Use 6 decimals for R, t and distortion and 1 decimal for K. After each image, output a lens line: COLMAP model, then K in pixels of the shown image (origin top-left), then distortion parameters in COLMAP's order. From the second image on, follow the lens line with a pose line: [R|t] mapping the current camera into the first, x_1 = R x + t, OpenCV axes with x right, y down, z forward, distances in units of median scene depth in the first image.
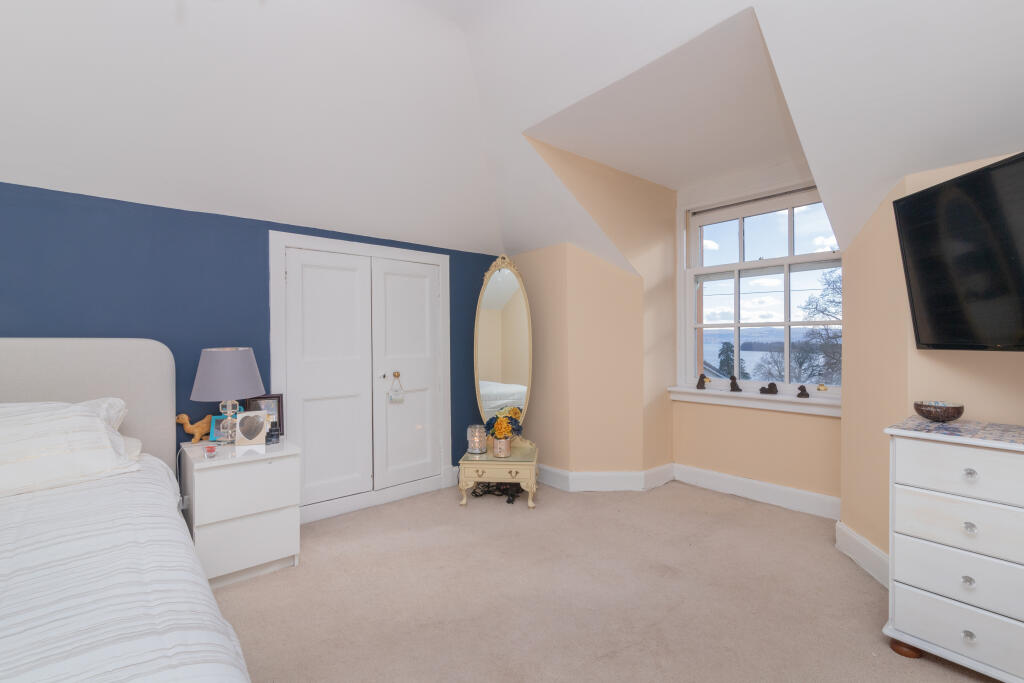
lens RADIAL K [[461.2, 0, 512.0], [0, 461.2, 341.5], [0, 0, 1]] dist [0.000354, -0.000426]
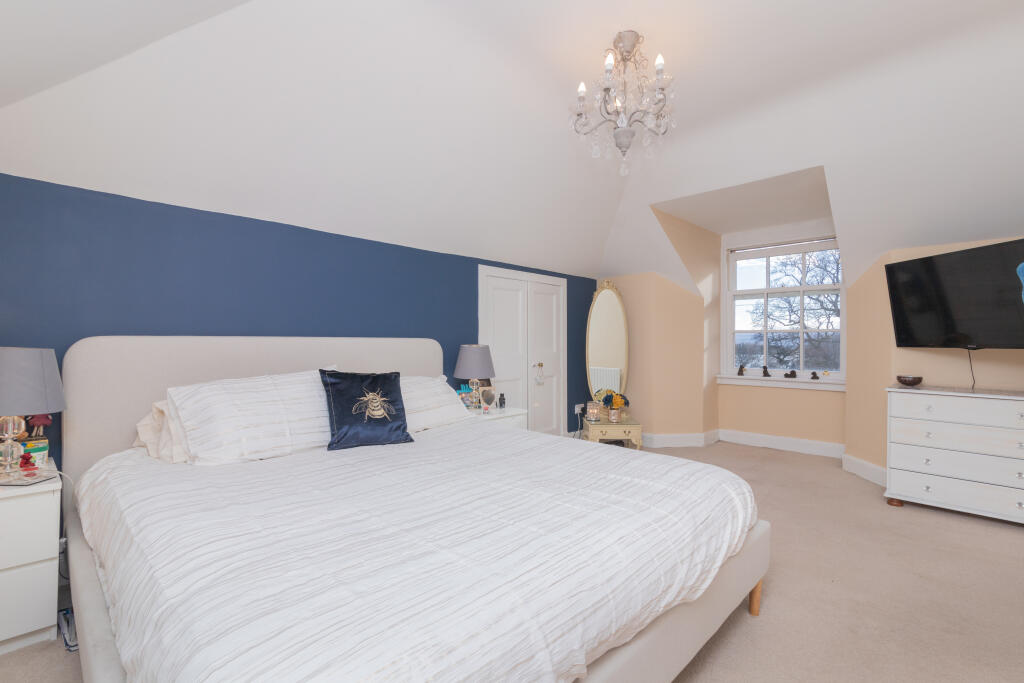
lens RADIAL K [[461.2, 0, 512.0], [0, 461.2, 341.5], [0, 0, 1]] dist [0.000354, -0.000426]
pose [[0.995213, 0.005195, 0.097590, -0.494928], [-0.005114, 0.999986, -0.001082, 0.002672], [-0.097594, 0.000578, 0.995226, -0.404747]]
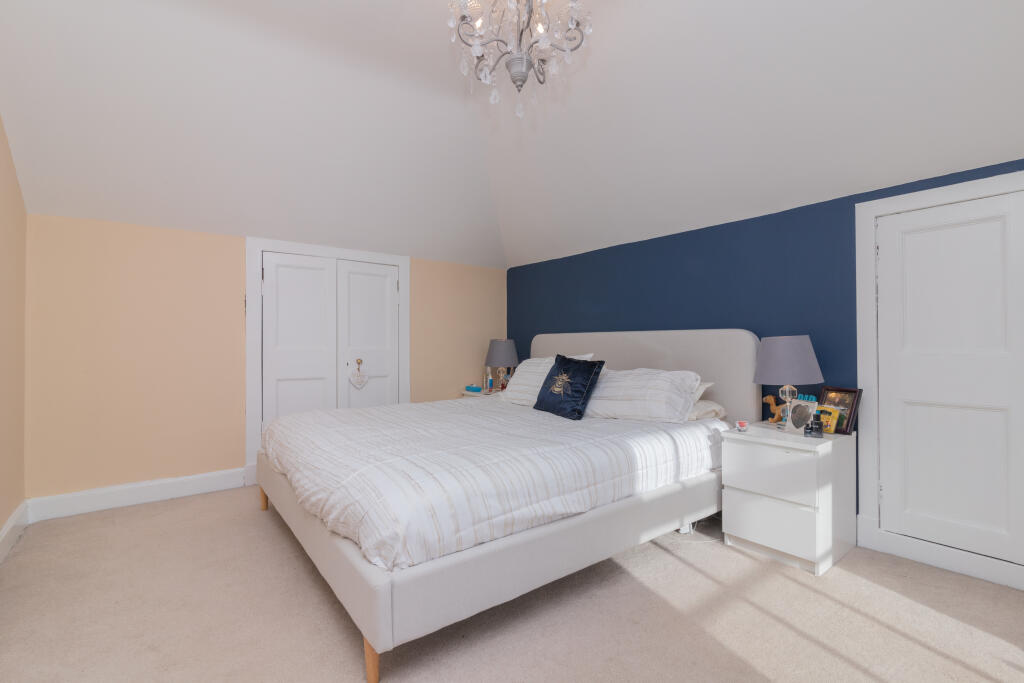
lens RADIAL K [[461.2, 0, 512.0], [0, 461.2, 341.5], [0, 0, 1]] dist [0.000354, -0.000426]
pose [[-0.042023, -0.006595, -0.999095, 0.342458], [-0.002445, 0.999976, -0.006498, 0.027063], [0.999114, 0.002170, -0.042038, 0.332293]]
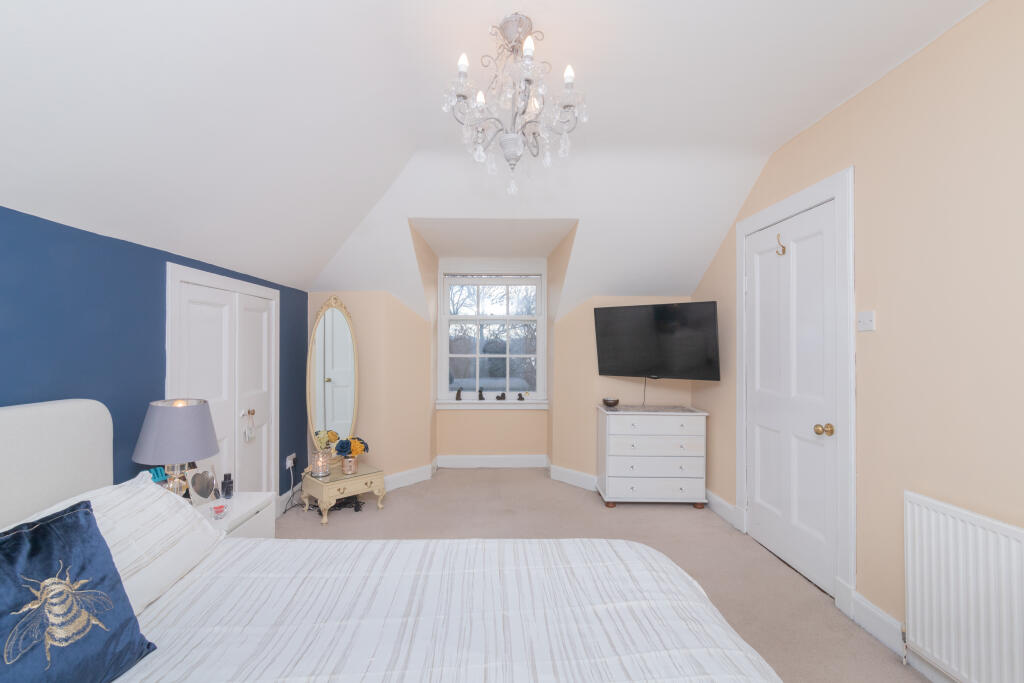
lens RADIAL K [[463.5, 0, 512.0], [0, 463.5, 341.5], [0, 0, 1]] dist [-0.001453, -0.000488]
pose [[0.626229, 0.012691, 0.779536, -0.703589], [-0.003643, 0.999904, -0.013352, -0.070813], [-0.779631, 0.005521, 0.626215, -0.052414]]
